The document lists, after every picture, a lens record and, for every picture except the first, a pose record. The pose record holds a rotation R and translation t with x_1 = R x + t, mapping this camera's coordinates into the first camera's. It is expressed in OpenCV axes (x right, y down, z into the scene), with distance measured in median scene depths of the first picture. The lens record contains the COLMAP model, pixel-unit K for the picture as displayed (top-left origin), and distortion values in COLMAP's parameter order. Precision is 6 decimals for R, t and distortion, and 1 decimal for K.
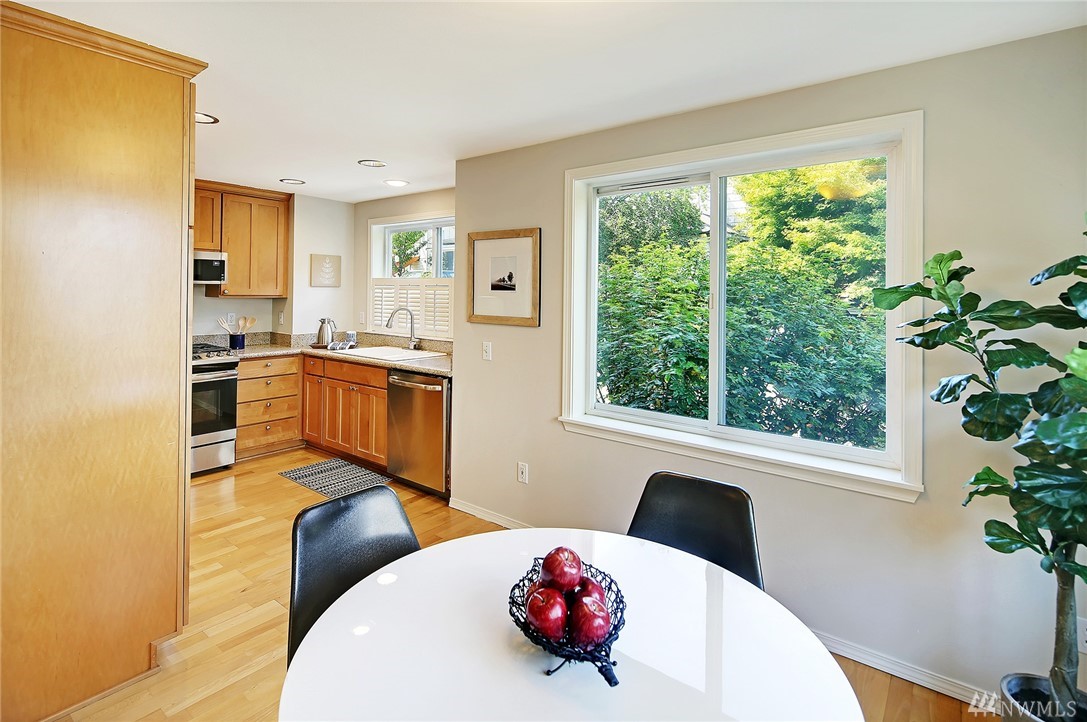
lens RADIAL K [[526.4, 0, 550.5], [0, 526.4, 294.7], [0, 0, 1]] dist [0.003324, -0.001686]
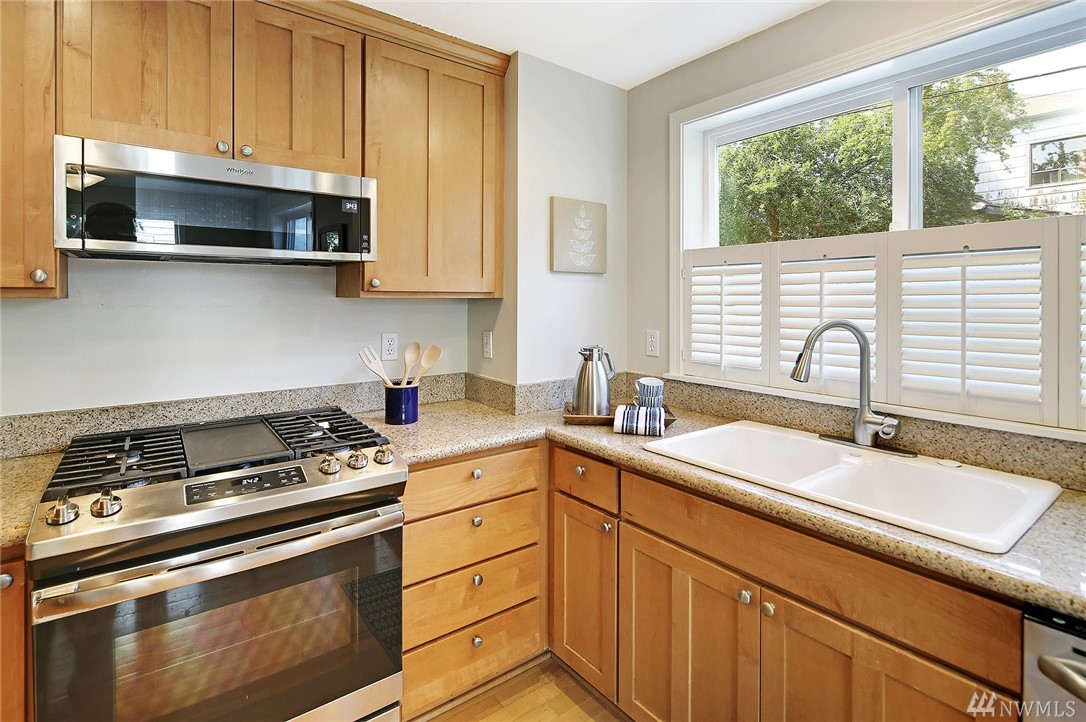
lens RADIAL K [[525.9, 0, 539.7], [0, 525.9, 300.1], [0, 0, 1]] dist [0.003324, -0.001686]
pose [[0.960349, -0.014006, -0.278448, -0.365340], [0.012288, 0.999893, -0.007915, 0.011338], [0.278529, 0.004179, 0.960419, 0.617476]]
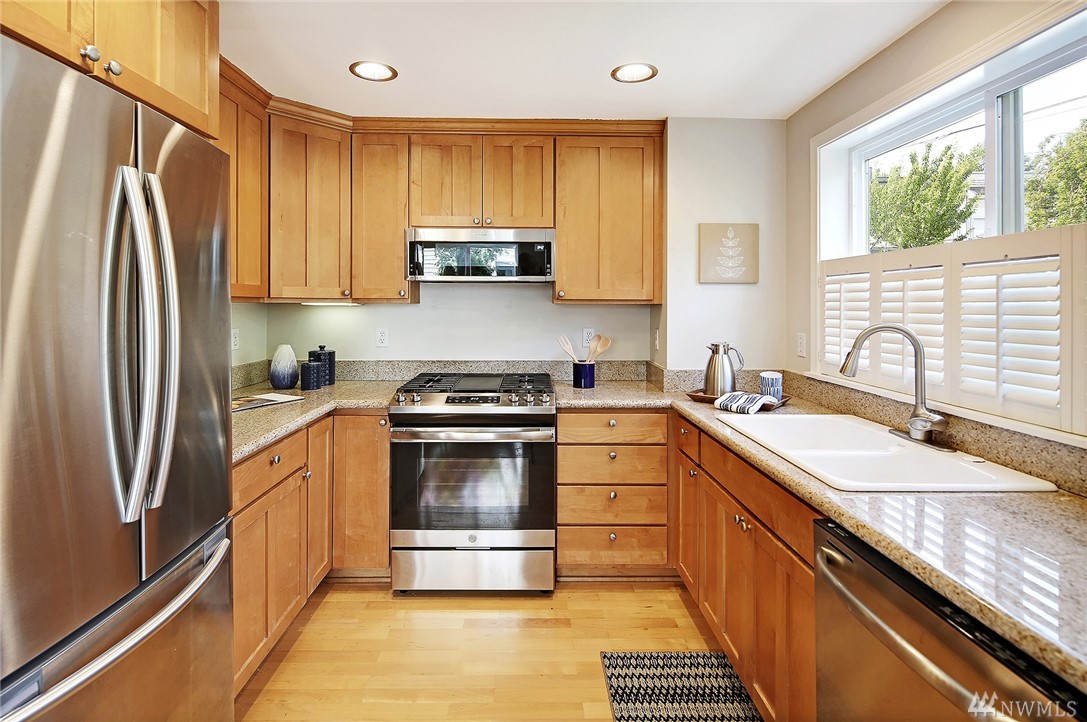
lens RADIAL K [[526.4, 0, 539.2], [0, 526.4, 304.9], [0, 0, 1]] dist [0.003324, -0.001686]
pose [[0.620665, -0.011662, -0.783989, -0.138497], [0.001338, 0.999904, -0.013815, 0.014800], [0.784075, 0.007526, 0.620621, 0.563580]]
